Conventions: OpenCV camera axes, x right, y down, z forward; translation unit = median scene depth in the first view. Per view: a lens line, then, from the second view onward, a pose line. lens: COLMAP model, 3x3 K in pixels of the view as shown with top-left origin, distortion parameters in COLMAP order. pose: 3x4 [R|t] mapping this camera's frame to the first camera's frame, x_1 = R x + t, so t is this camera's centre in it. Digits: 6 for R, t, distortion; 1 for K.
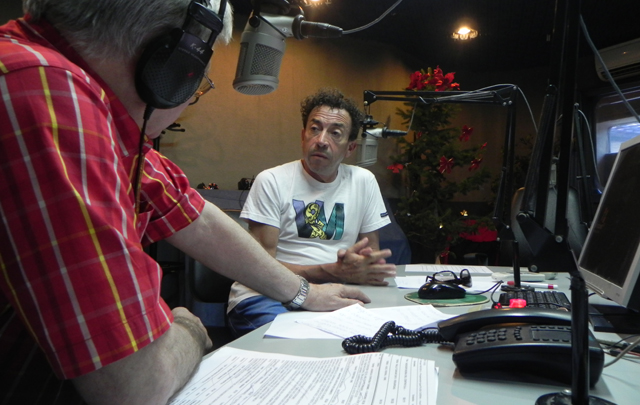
lens RADIAL K [[488.7, 0, 320.6], [0, 488.7, 202.3], [0, 0, 1]] dist [0.003288, 0.001222]
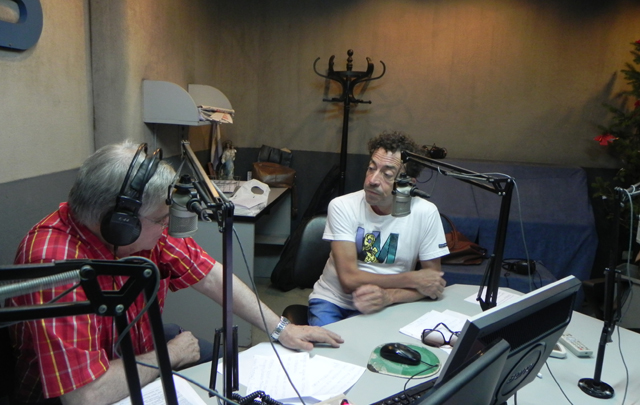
lens RADIAL K [[488.7, 0, 320.6], [0, 488.7, 202.3], [0, 0, 1]] dist [0.003288, 0.001222]
pose [[0.788206, 0.122185, -0.603160, 0.588521], [0.026339, 0.972497, 0.231423, -0.340996], [0.614848, -0.198295, 0.763309, 0.047208]]
